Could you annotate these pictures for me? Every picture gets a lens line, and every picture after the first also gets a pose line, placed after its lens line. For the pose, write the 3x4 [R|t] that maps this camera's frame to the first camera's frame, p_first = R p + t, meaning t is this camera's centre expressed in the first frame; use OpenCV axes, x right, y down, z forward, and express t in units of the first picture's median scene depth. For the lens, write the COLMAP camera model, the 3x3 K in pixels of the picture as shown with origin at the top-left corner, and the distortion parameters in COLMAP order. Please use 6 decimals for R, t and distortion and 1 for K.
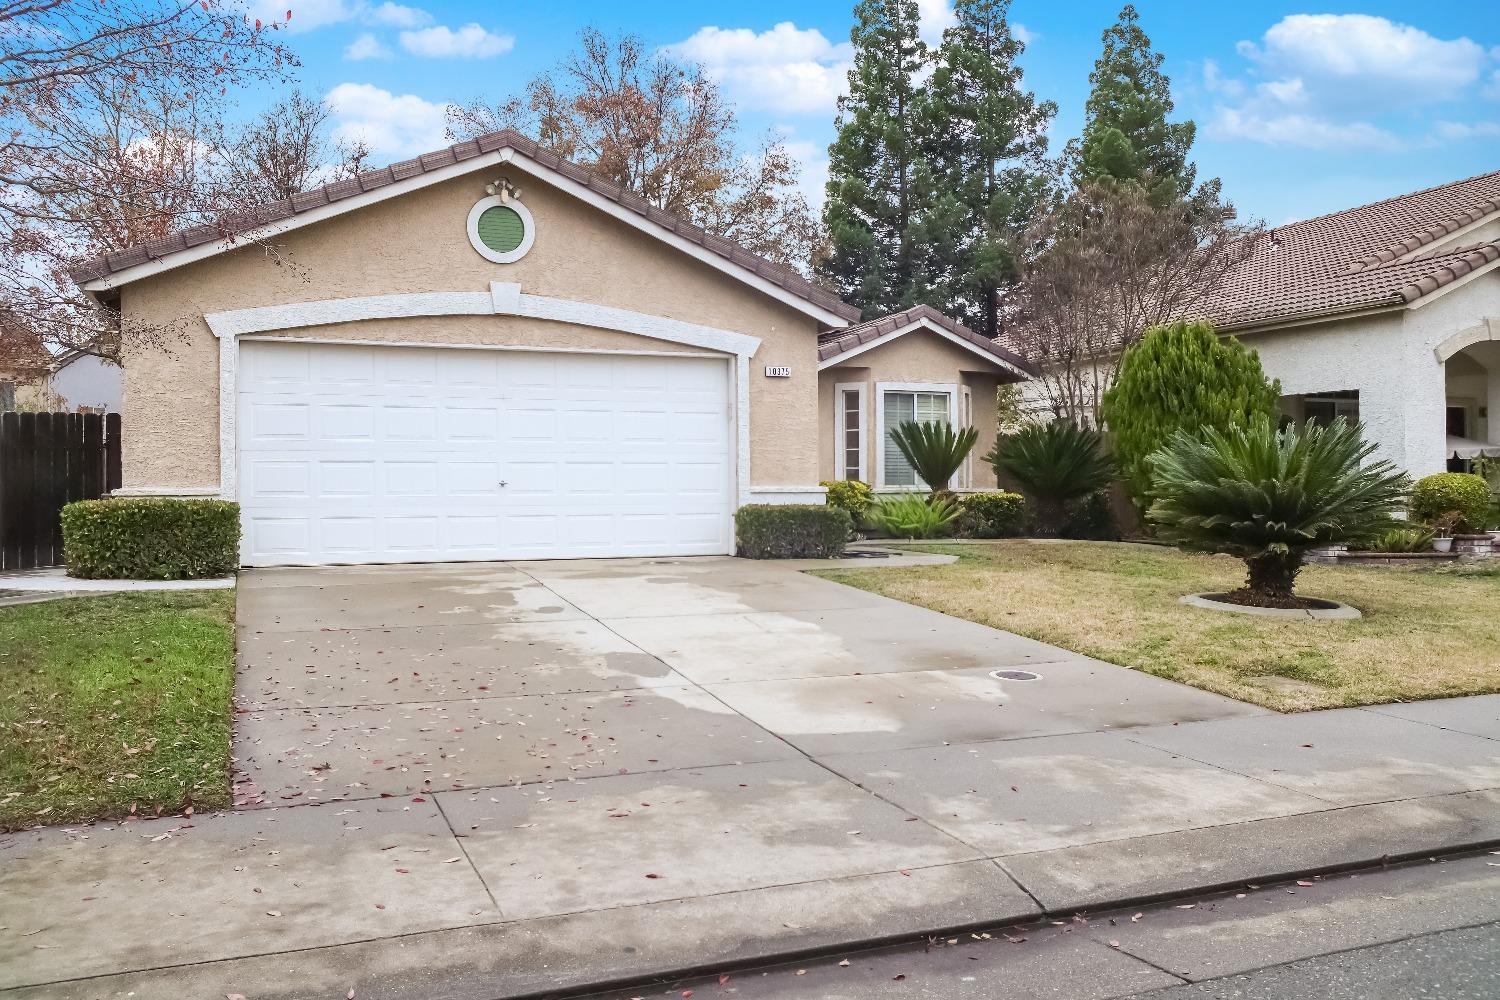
lens RADIAL K [[1255.9, 0, 752.3], [0, 1255.9, 478.6], [0, 0, 1]] dist [-0.011538, -0.000244]
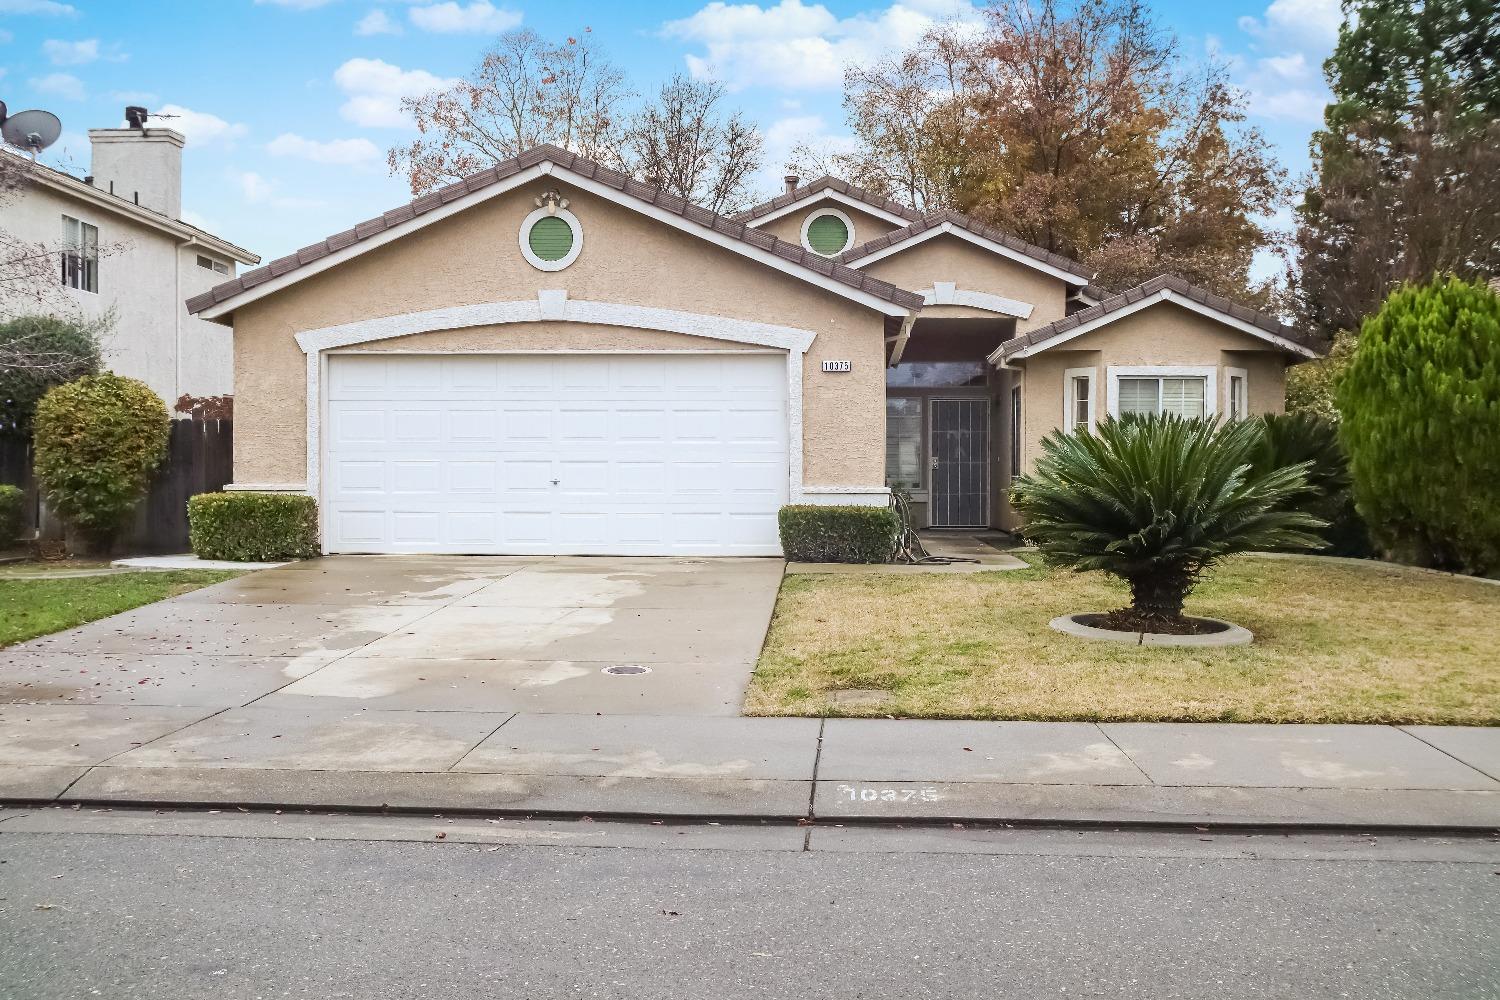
lens RADIAL K [[1472.7, 0, 750.0], [0, 1472.7, 500.0], [0, 0, 1]] dist [-0.002492, -0.002203]
pose [[0.900612, 0.012389, -0.434447, 0.371775], [-0.004274, 0.999798, 0.019651, -0.004485], [0.434602, -0.015841, 0.900483, -0.028399]]
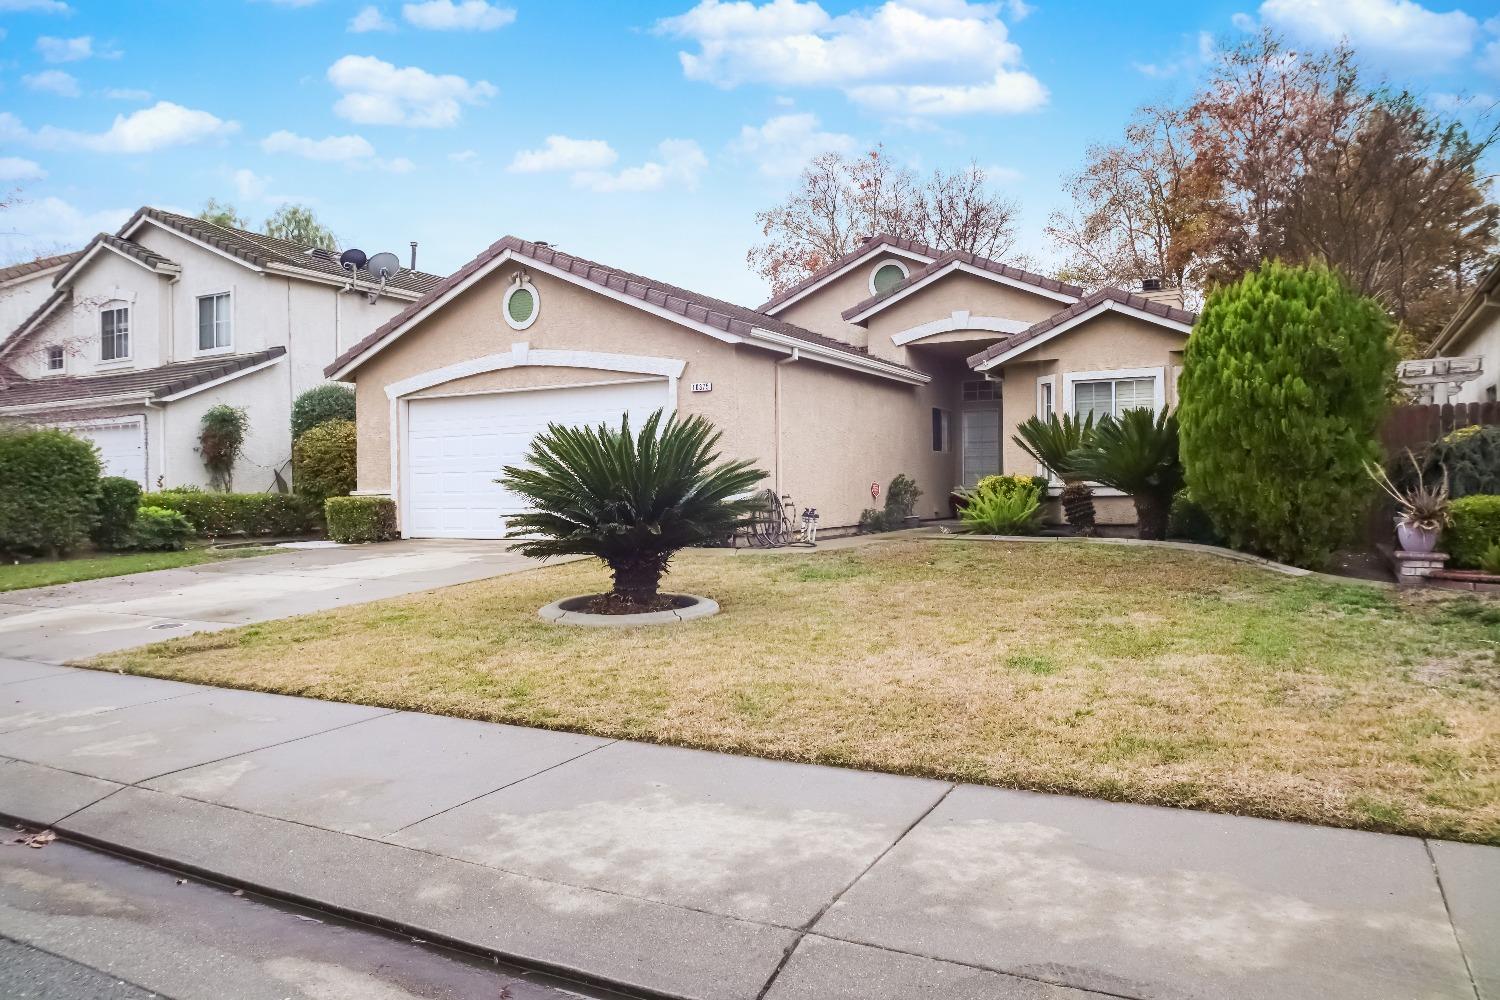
lens RADIAL K [[1054.2, 0, 752.0], [0, 1054.2, 480.7], [0, 0, 1]] dist [-0.005183, 0.000024]
pose [[0.627337, -0.010997, -0.778670, 0.678283], [0.017413, 0.999848, -0.000092, 0.002533], [0.778553, -0.013501, 0.627433, 0.348027]]
